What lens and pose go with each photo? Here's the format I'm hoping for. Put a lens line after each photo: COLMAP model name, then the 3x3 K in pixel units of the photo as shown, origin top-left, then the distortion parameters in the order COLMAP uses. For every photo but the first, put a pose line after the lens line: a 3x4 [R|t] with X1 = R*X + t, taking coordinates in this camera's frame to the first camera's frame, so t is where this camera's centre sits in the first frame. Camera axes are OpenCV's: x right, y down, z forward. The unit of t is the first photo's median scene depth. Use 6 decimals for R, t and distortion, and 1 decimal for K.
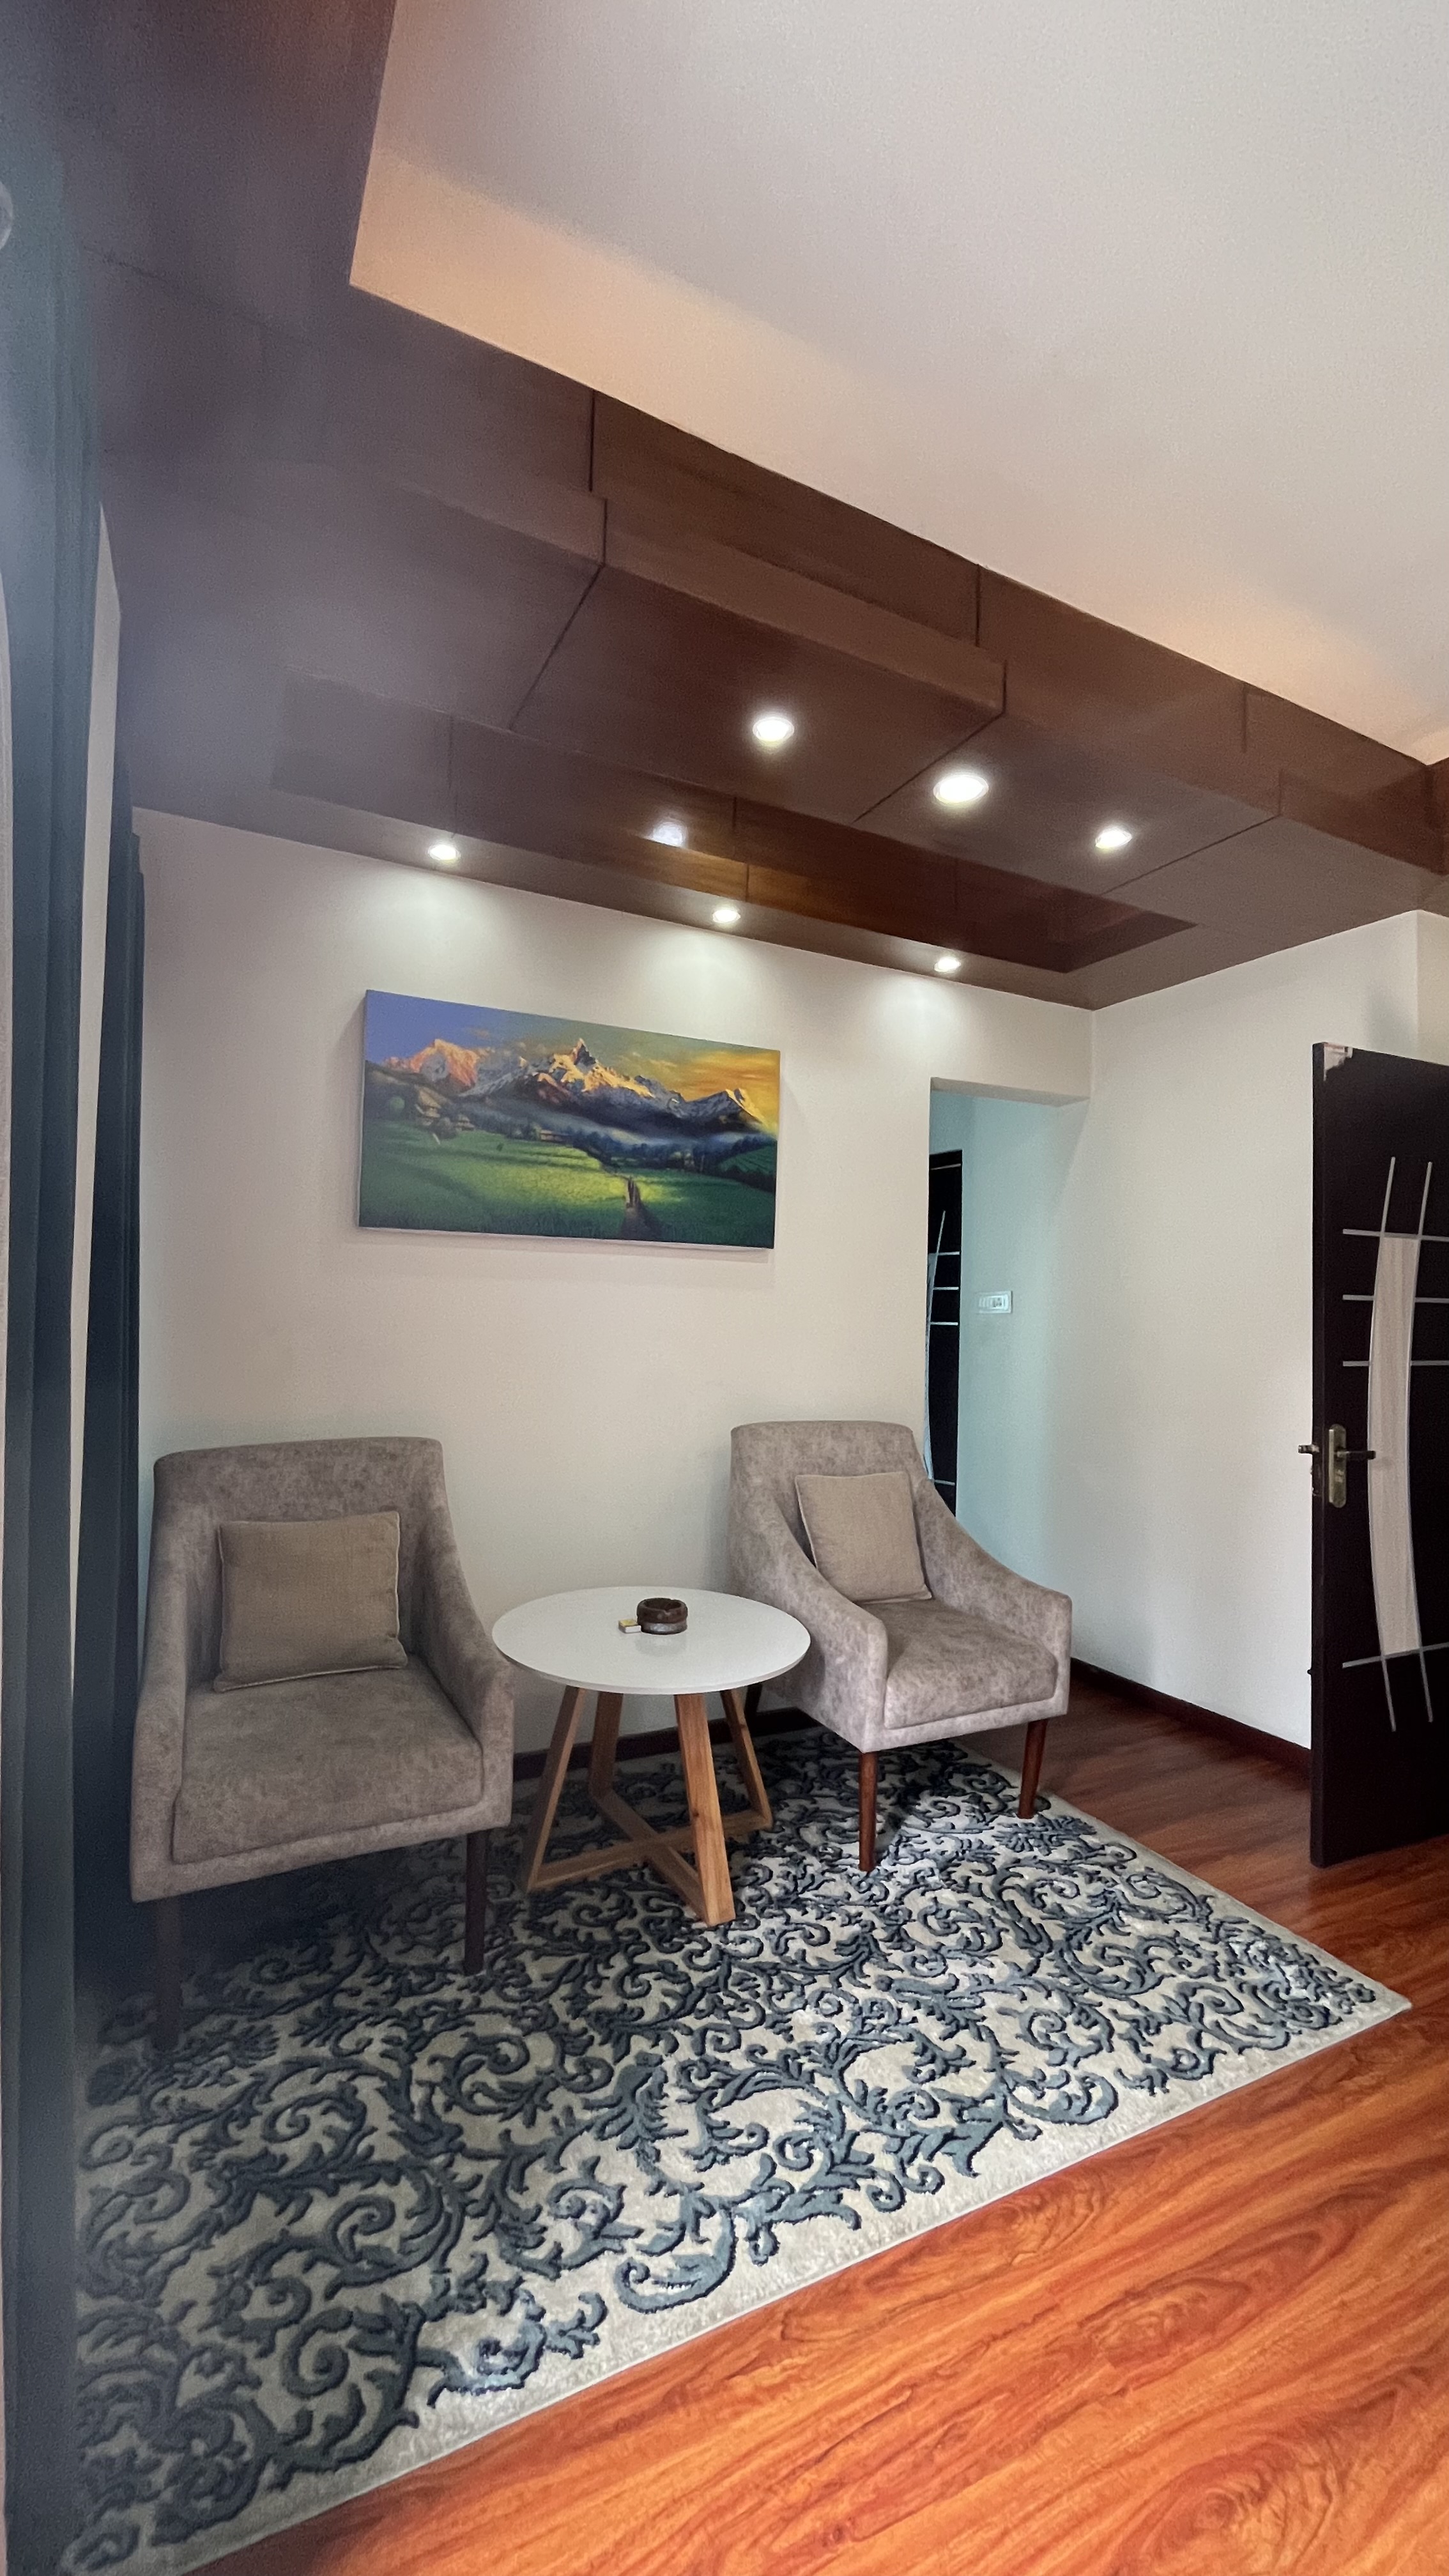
lens RADIAL K [[1064.0, 0, 721.0], [0, 1064.0, 1294.0], [0, 0, 1]] dist [-0.000356, -0.000008]
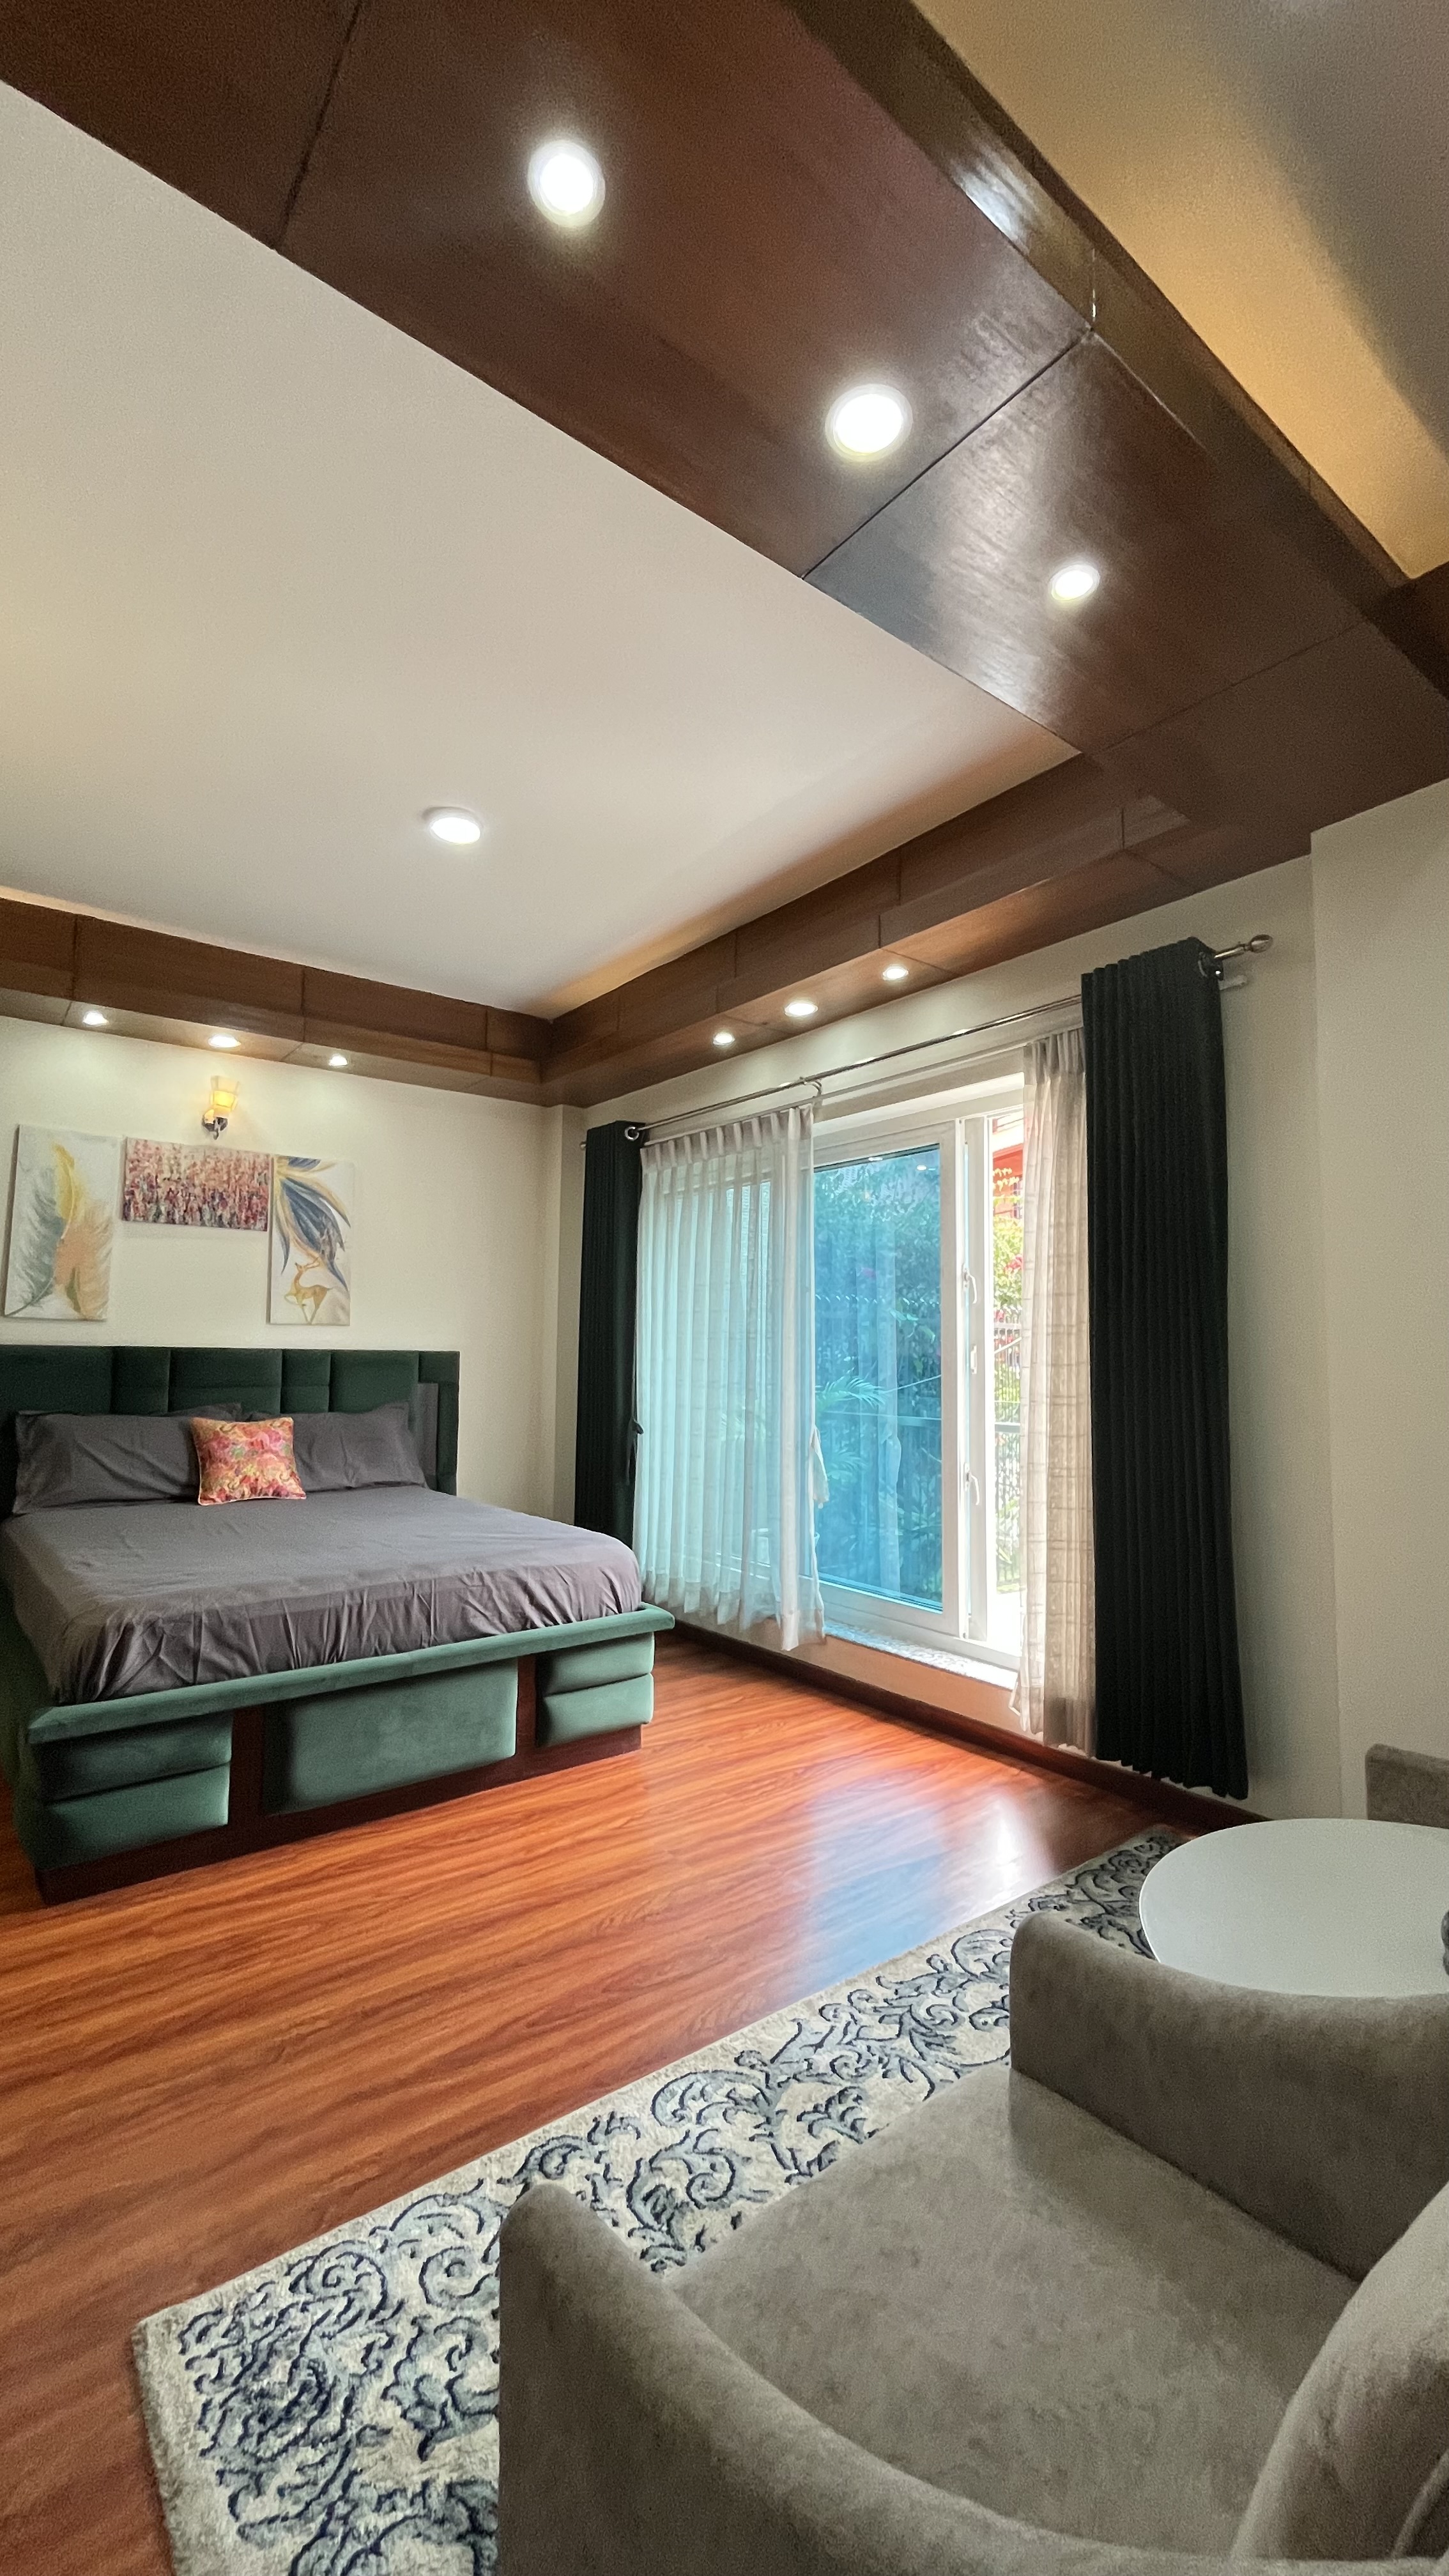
lens RADIAL K [[1064.0, 0, 727.5], [0, 1064.0, 1289.6], [0, 0, 1]] dist [-0.000356, -0.000008]
pose [[-0.981553, -0.042225, -0.186467, 0.506345], [-0.023576, 0.994595, -0.101123, 0.120172], [0.189729, -0.094862, -0.977243, 1.982666]]
